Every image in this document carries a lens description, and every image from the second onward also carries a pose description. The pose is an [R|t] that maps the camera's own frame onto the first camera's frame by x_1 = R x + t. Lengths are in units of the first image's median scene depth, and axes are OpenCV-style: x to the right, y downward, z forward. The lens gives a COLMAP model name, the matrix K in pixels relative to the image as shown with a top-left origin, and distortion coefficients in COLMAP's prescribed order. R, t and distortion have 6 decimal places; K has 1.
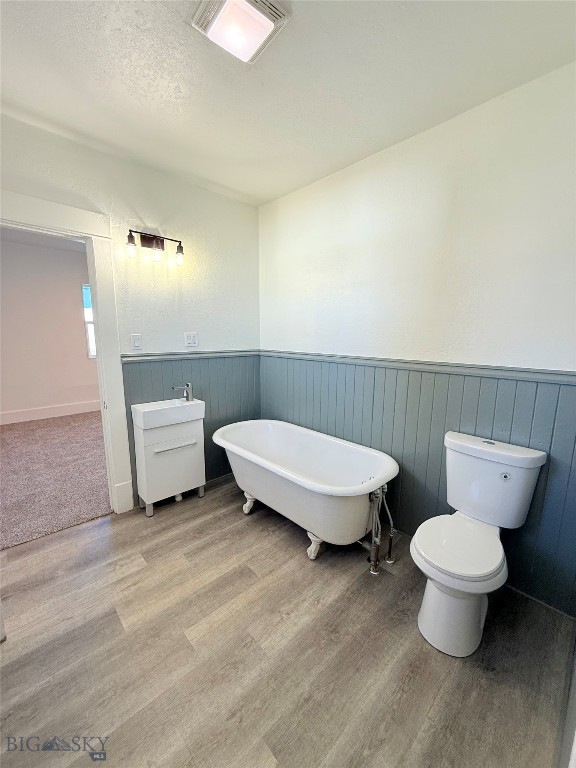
lens RADIAL K [[306.6, 0, 287.5], [0, 306.6, 382.7], [0, 0, 1]] dist [-0.000117, -0.000065]
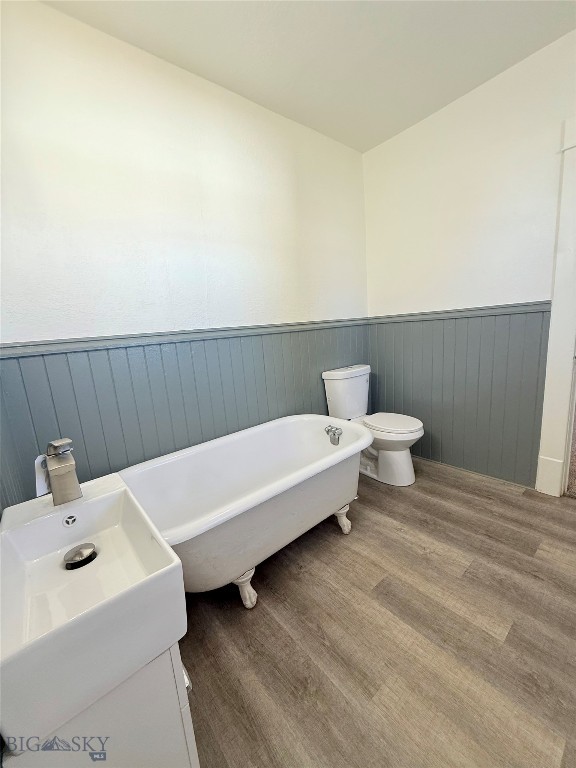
lens RADIAL K [[306.6, 0, 287.6], [0, 306.6, 385.8], [0, 0, 1]] dist [-0.000117, -0.000065]
pose [[0.054217, -0.196955, 0.978912, -0.887190], [0.234249, 0.955505, 0.179271, -0.070258], [-0.970664, 0.219589, 0.097941, 1.161067]]
